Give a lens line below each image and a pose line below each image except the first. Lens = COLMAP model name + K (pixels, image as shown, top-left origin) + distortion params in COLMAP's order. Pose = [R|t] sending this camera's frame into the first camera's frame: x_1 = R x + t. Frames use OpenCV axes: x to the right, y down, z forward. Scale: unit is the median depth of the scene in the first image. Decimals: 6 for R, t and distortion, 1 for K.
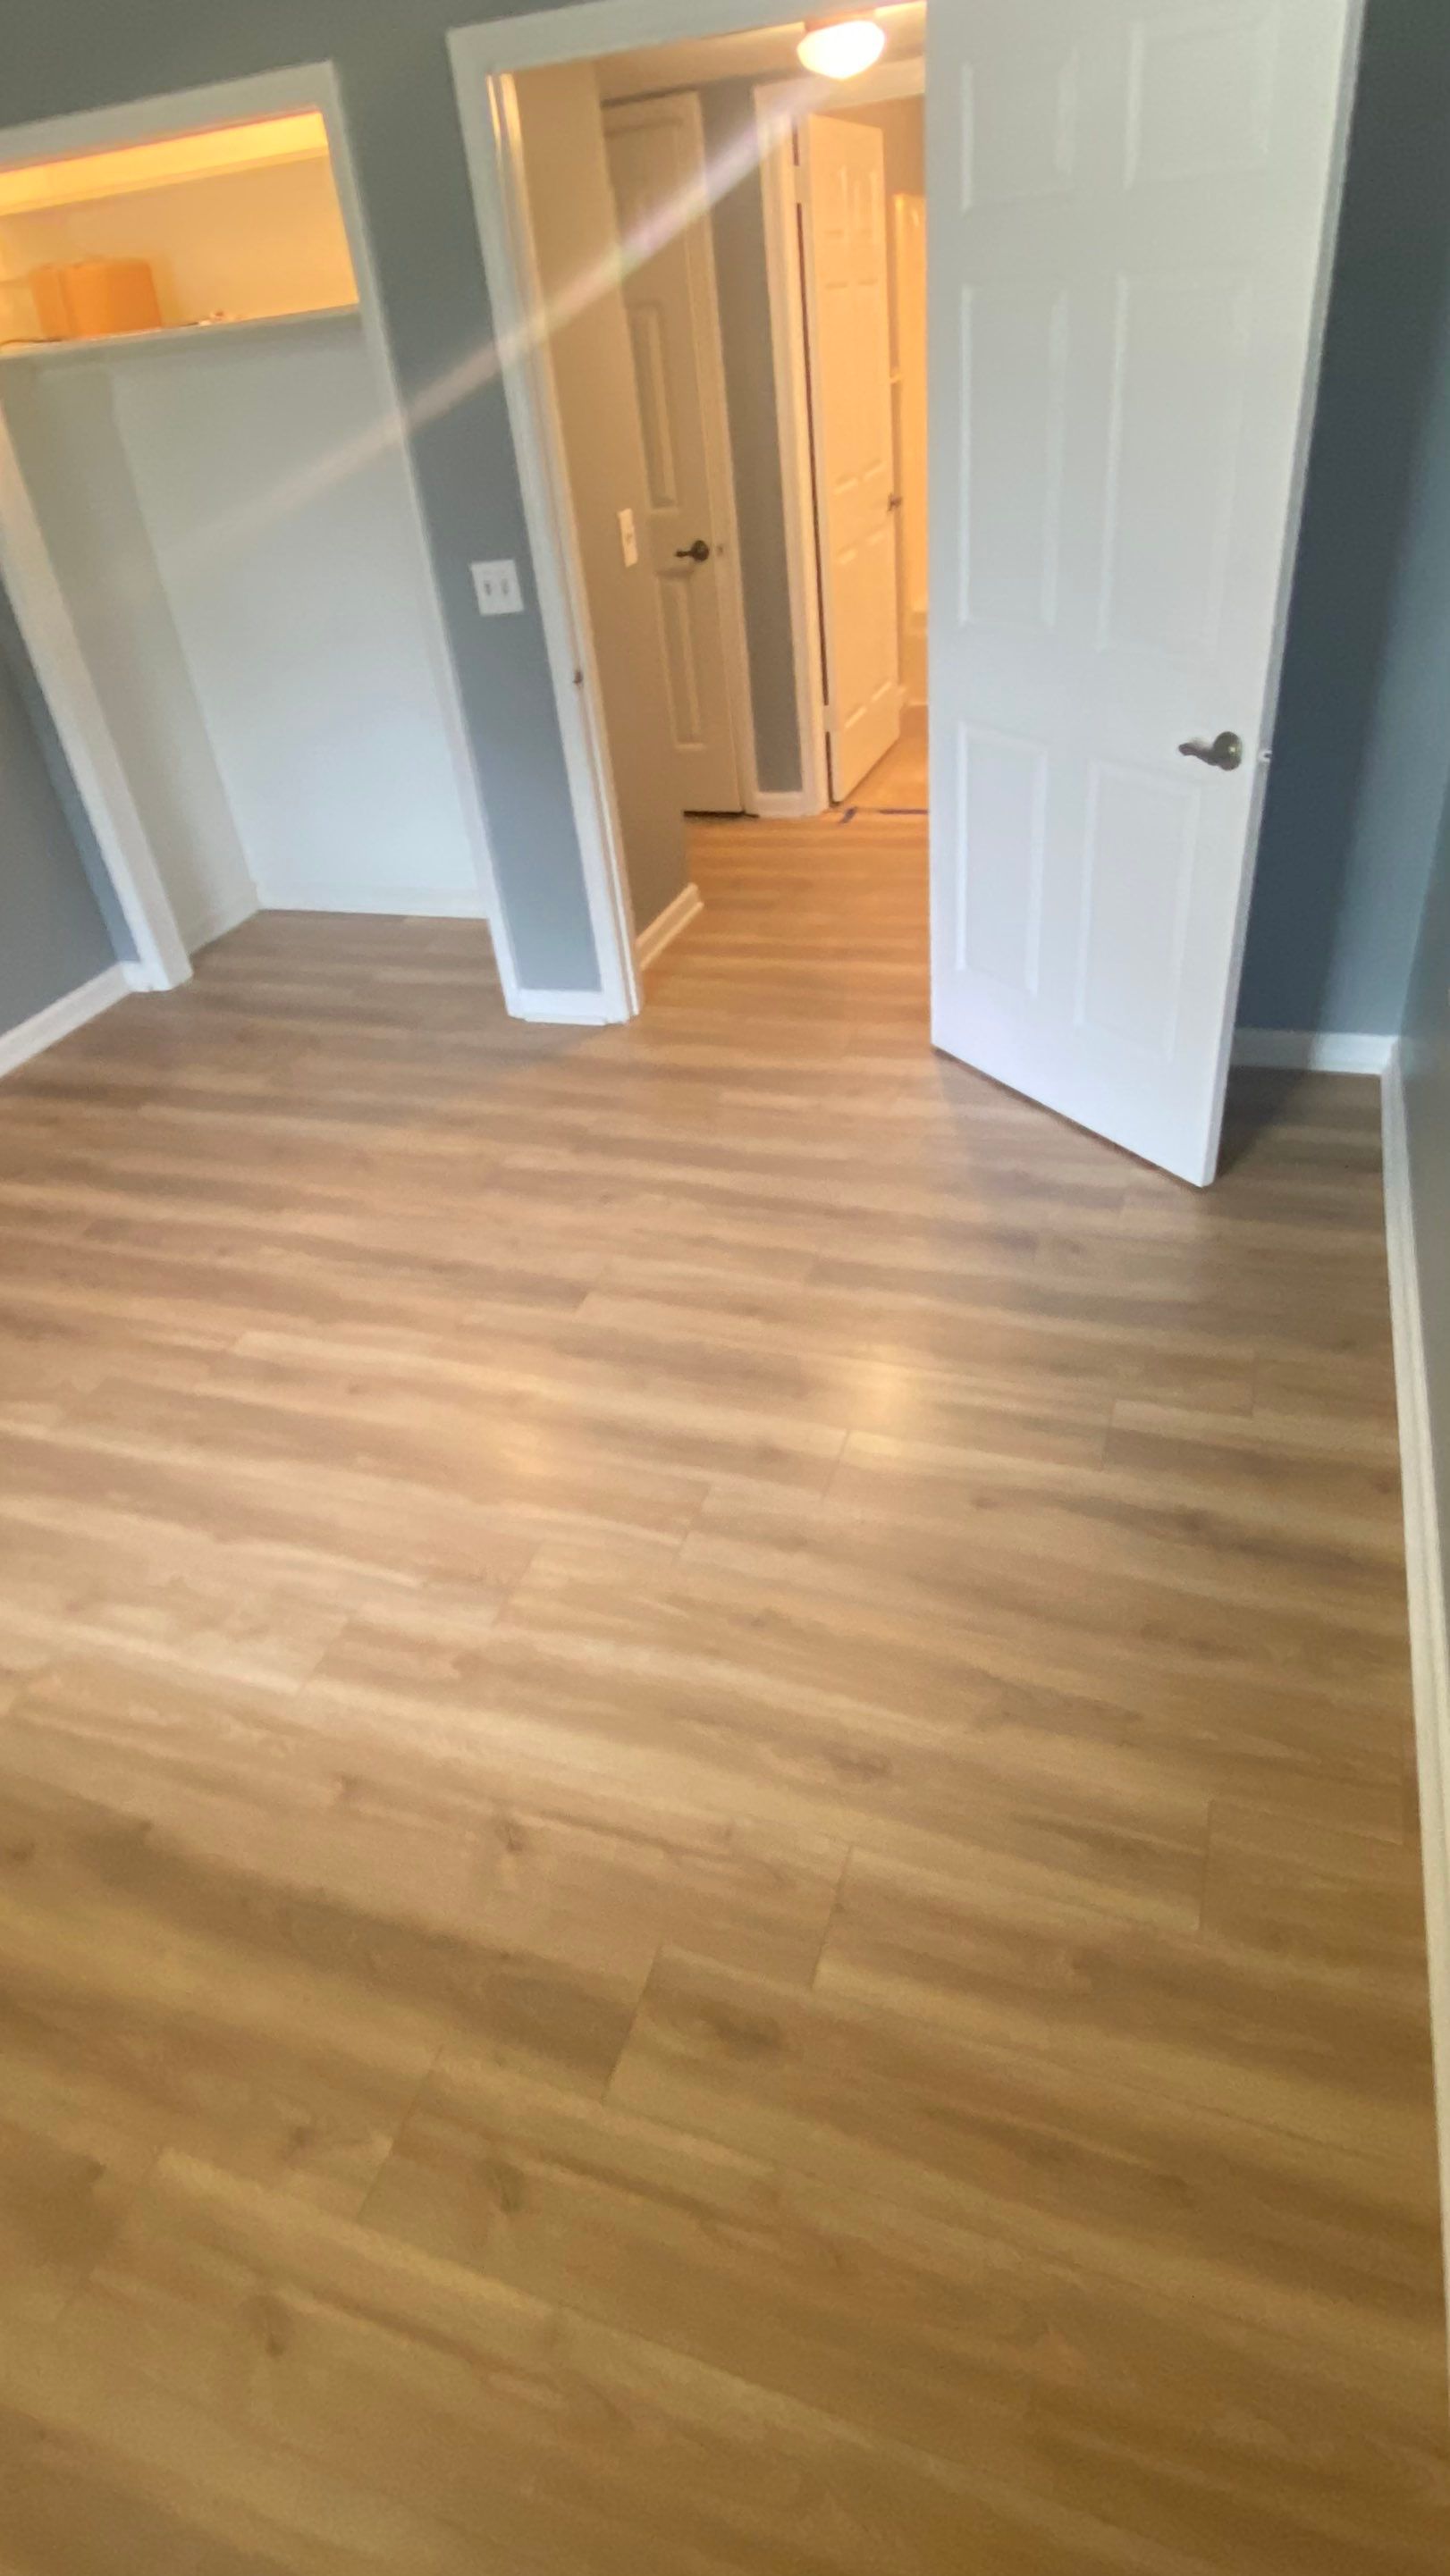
lens RADIAL K [[1385.0, 0, 725.0], [0, 1385.0, 1288.0], [0, 0, 1]] dist [0.000749, -0.000188]
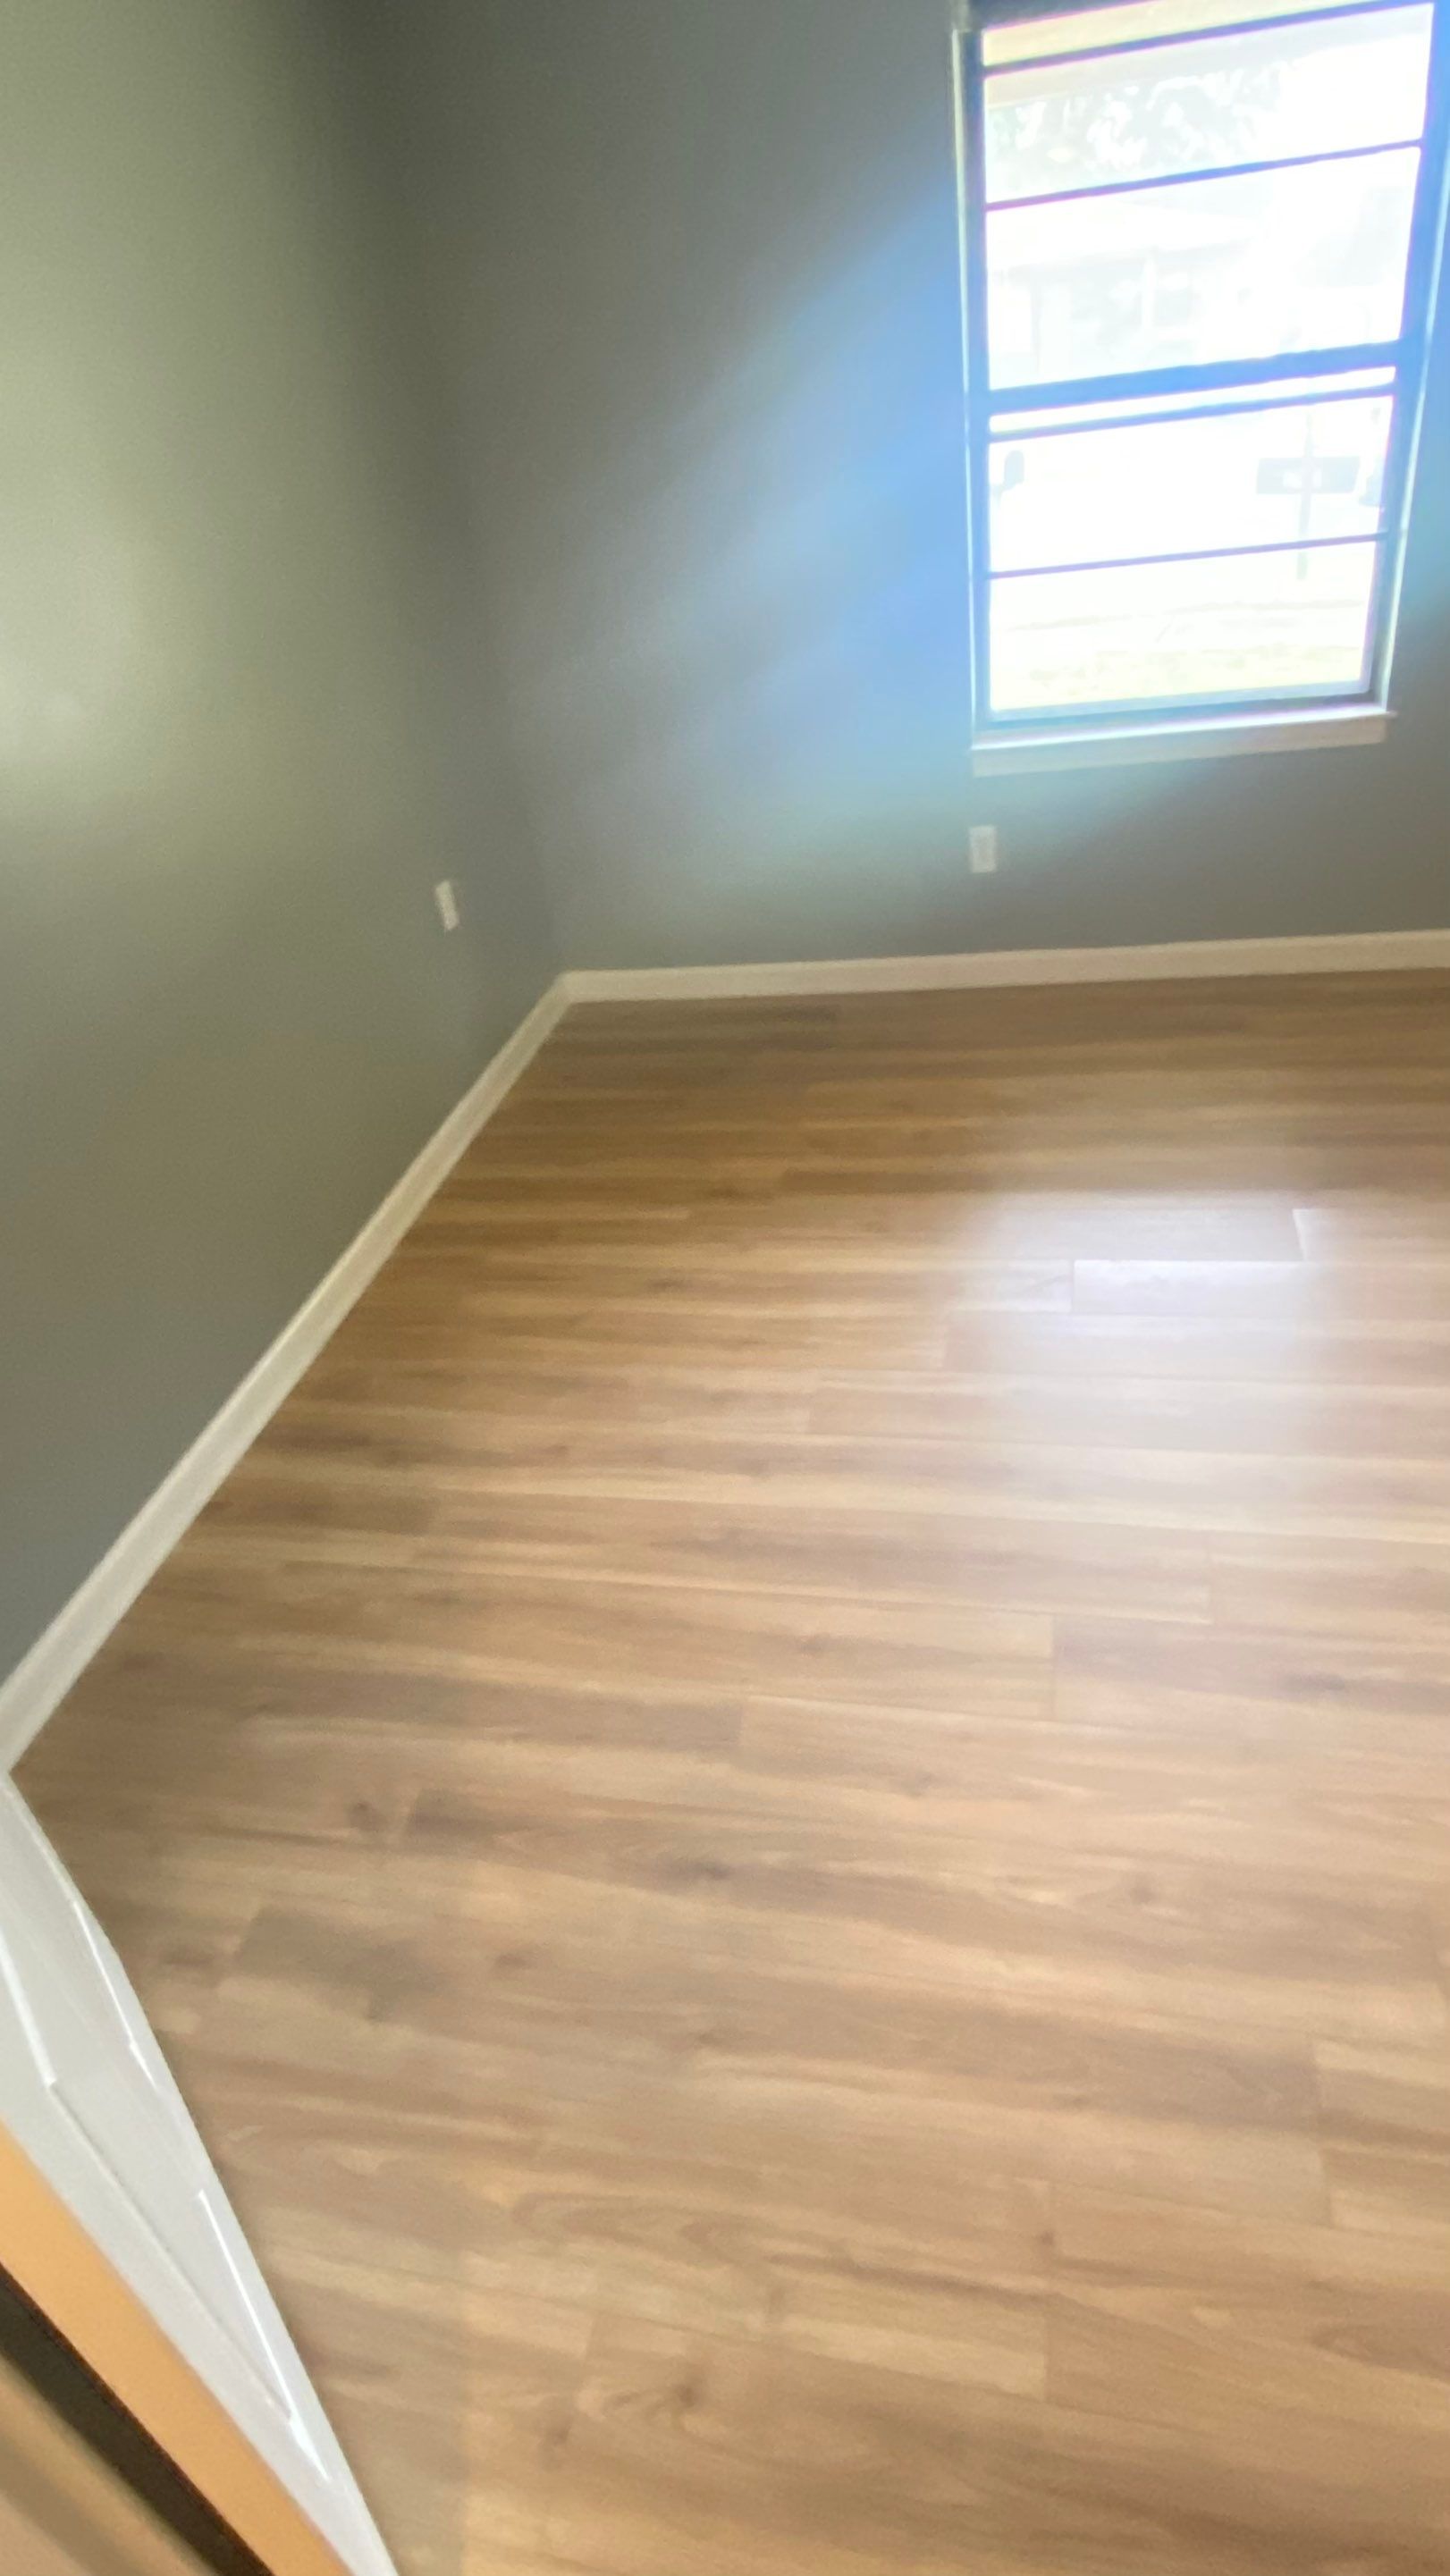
lens RADIAL K [[1385.0, 0, 725.0], [0, 1385.0, 1288.0], [0, 0, 1]] dist [0.000749, -0.000188]
pose [[-0.965947, 0.257173, 0.028421, -0.008753], [0.122207, 0.356656, 0.926208, -0.879334], [0.228059, 0.898142, -0.375940, 1.276171]]
